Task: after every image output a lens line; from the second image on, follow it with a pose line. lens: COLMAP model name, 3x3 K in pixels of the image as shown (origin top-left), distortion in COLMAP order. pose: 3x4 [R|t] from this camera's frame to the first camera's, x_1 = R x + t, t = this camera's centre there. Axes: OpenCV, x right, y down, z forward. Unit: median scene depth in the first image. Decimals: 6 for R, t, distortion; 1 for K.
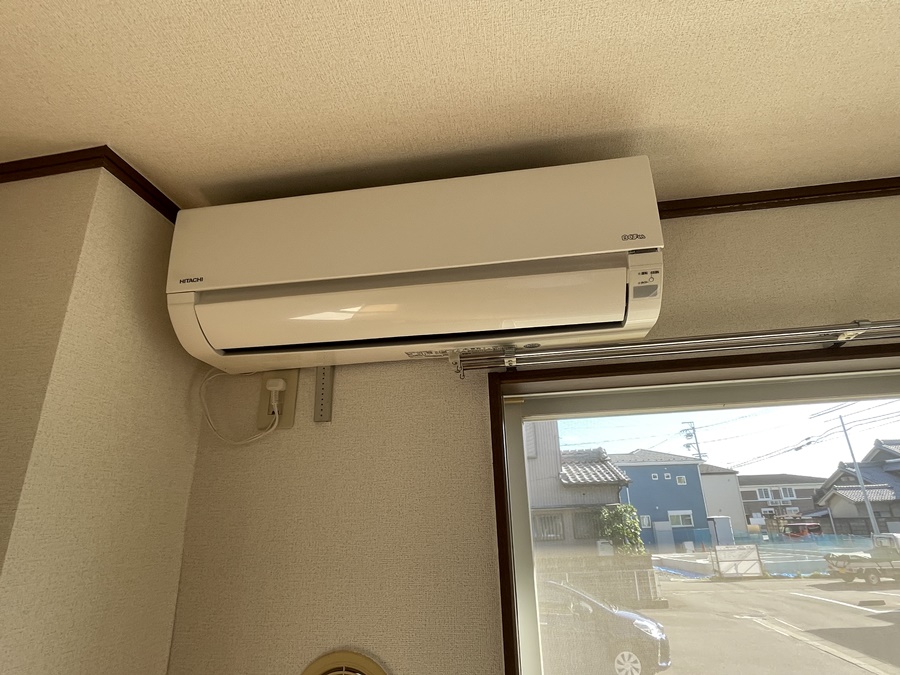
lens RADIAL K [[509.7, 0, 452.6], [0, 509.7, 334.0], [0, 0, 1]] dist [-0.000251, -0.001918]
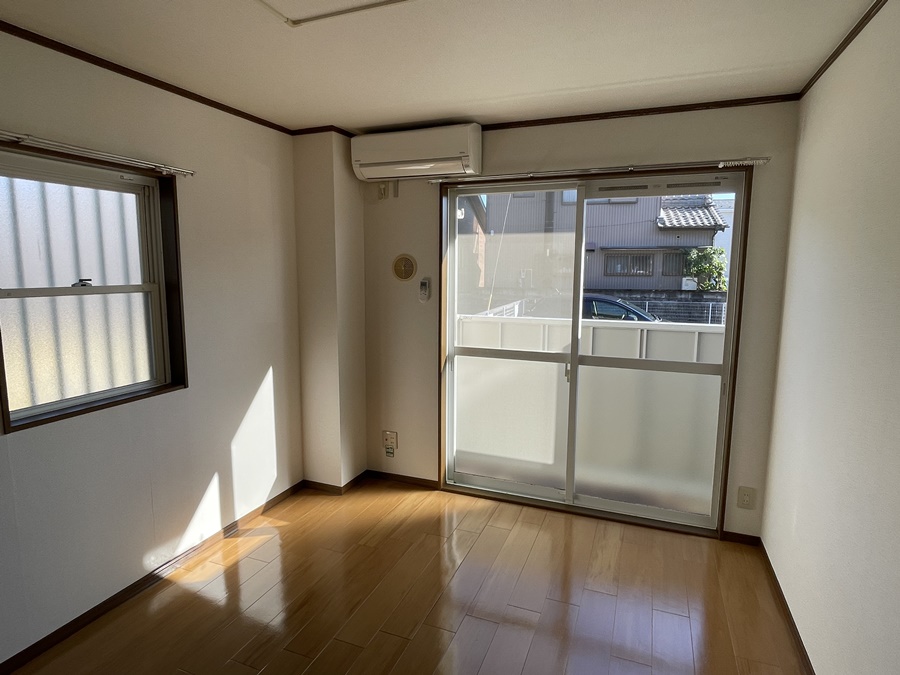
lens RADIAL K [[513.3, 0, 450.0], [0, 513.3, 337.5], [0, 0, 1]] dist [0.020129, -0.000461]
pose [[0.969793, 0.071404, -0.233243, 0.045447], [0.048838, 0.879999, 0.472458, -0.028615], [0.238989, -0.469578, 0.849930, -0.107879]]
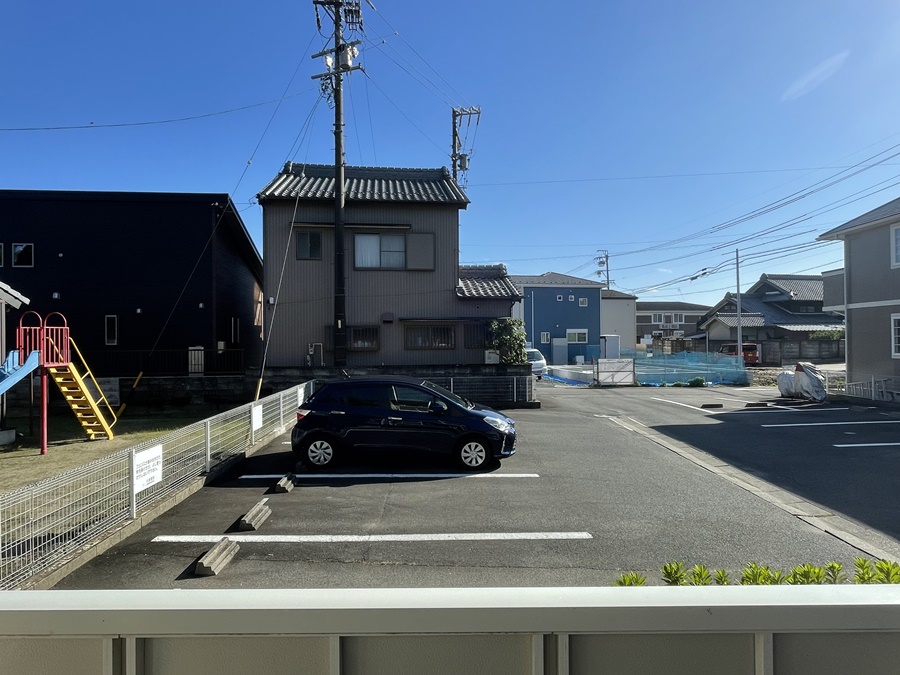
lens RADIAL K [[509.7, 0, 452.6], [0, 509.7, 334.0], [0, 0, 1]] dist [-0.000251, -0.001918]
pose [[0.990254, 0.026469, 0.136736, 0.054585], [-0.071222, 0.939932, 0.333849, 0.022274], [-0.119686, -0.340333, 0.932657, 0.034482]]
